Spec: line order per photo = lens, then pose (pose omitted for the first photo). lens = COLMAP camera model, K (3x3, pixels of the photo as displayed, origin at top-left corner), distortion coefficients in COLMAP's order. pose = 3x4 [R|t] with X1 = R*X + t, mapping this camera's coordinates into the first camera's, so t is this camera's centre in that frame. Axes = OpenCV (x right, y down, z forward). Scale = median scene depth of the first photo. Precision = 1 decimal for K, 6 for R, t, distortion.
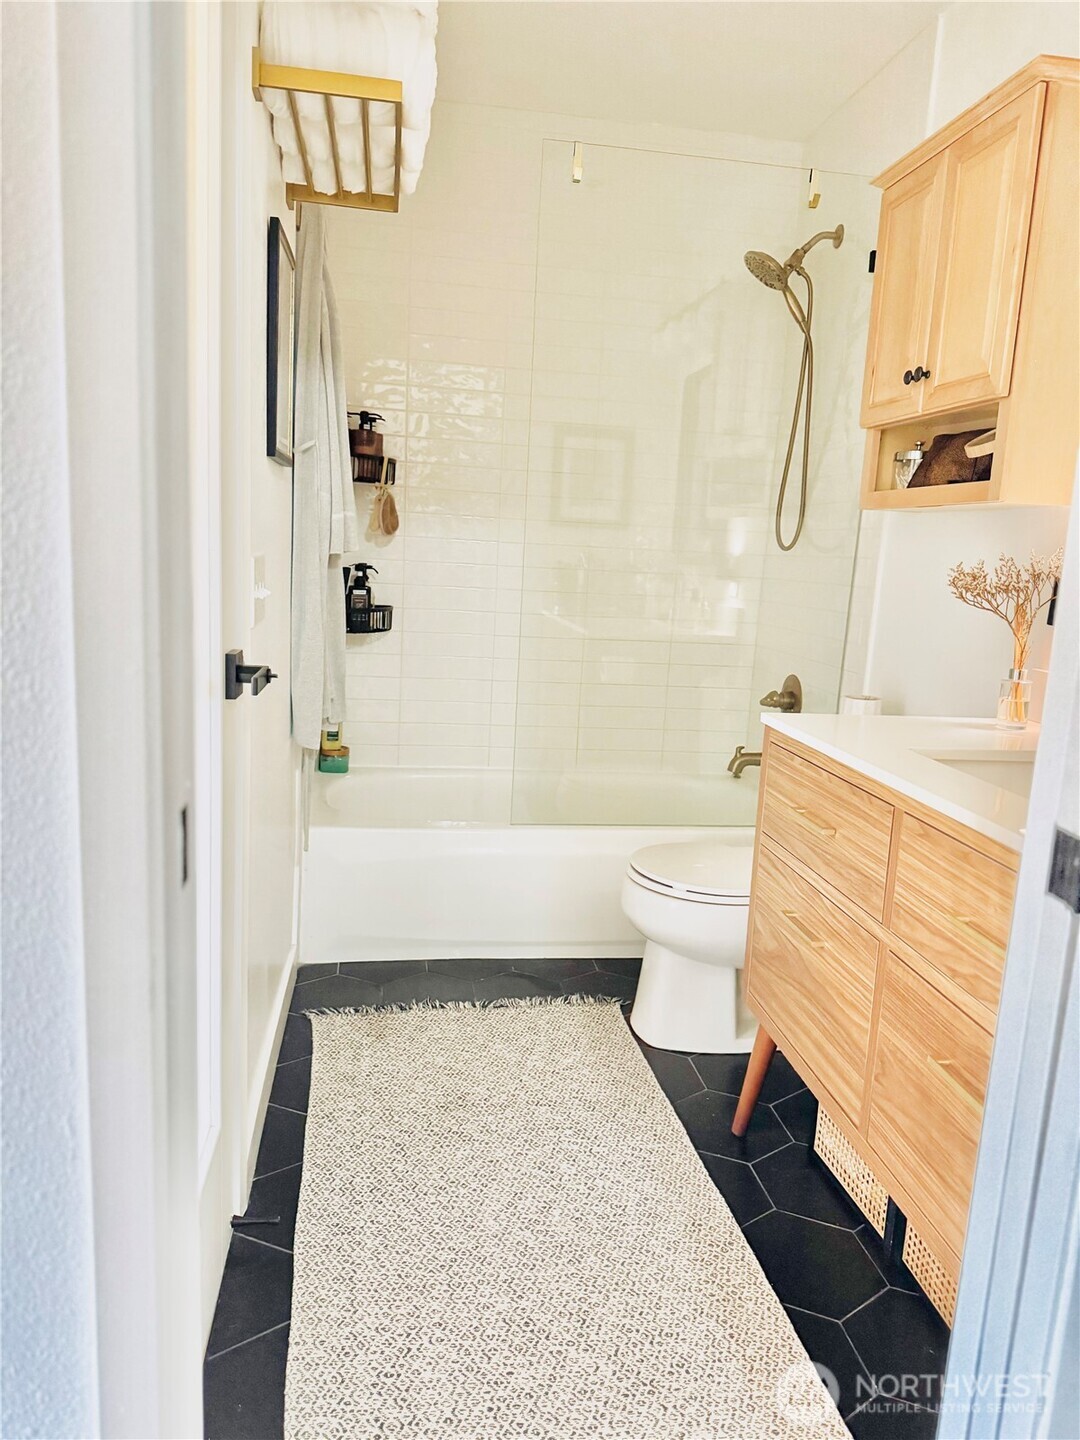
lens RADIAL K [[1014.5, 0, 536.2], [0, 1014.5, 728.6], [0, 0, 1]] dist [0.074770, -0.124867]
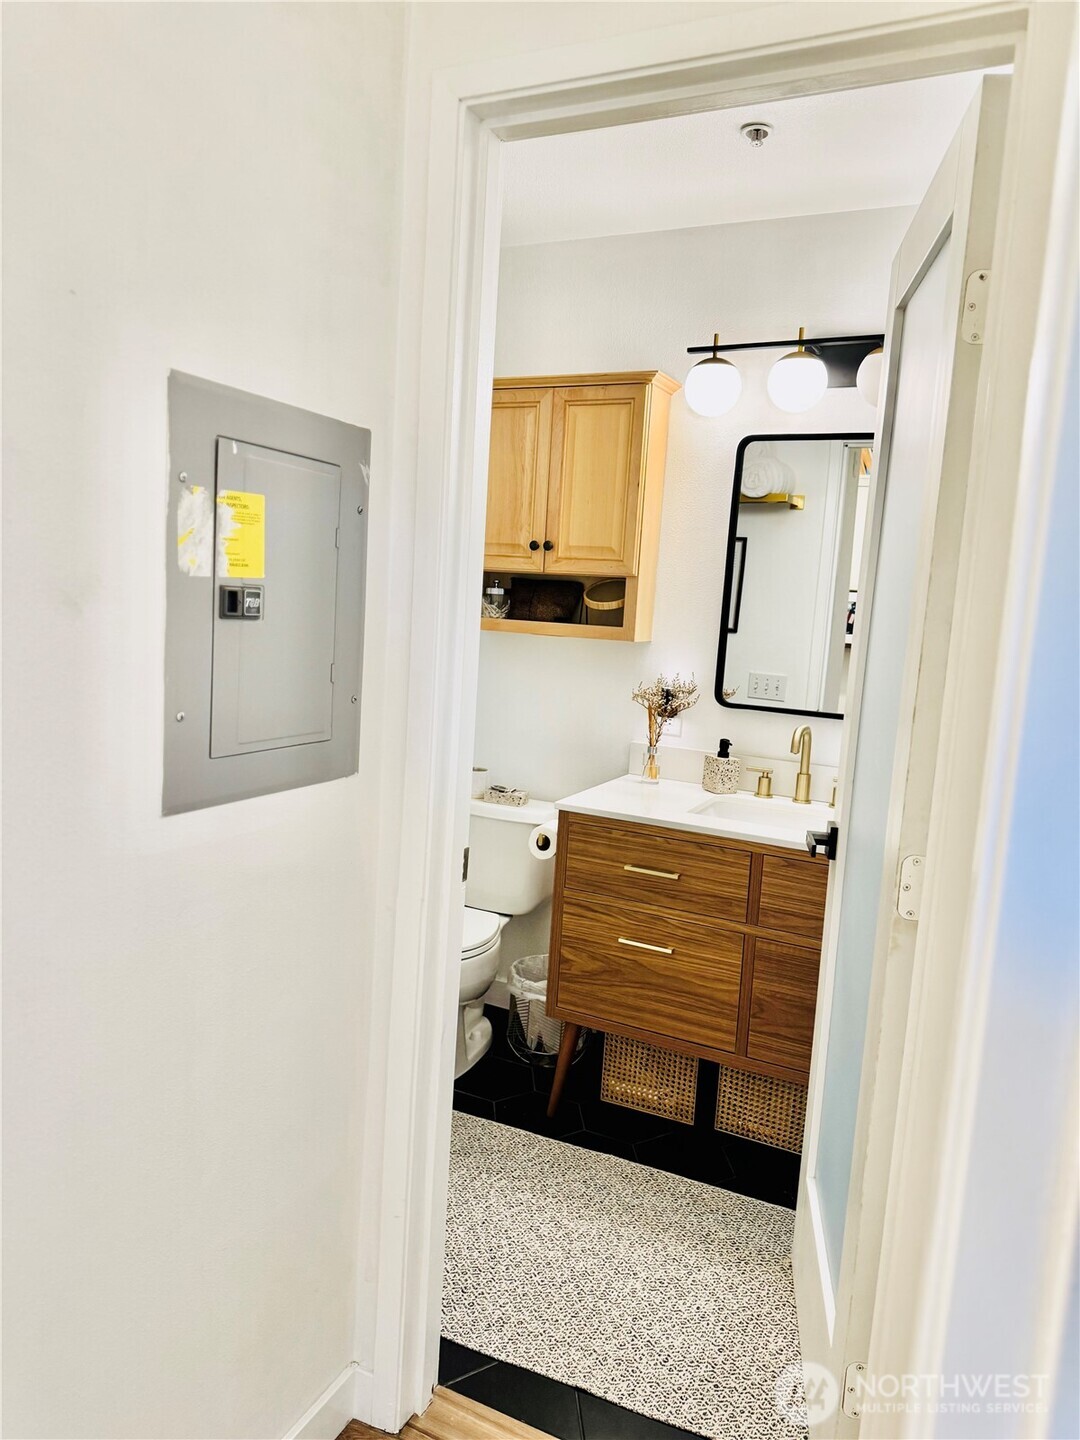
lens RADIAL K [[1014.5, 0, 536.6], [0, 1014.5, 714.9], [0, 0, 1]] dist [0.074770, -0.124867]
pose [[0.563028, -0.116236, 0.818223, -1.155085], [0.116874, 0.991308, 0.060403, -0.280939], [-0.818132, 0.061621, 0.571719, 0.305474]]
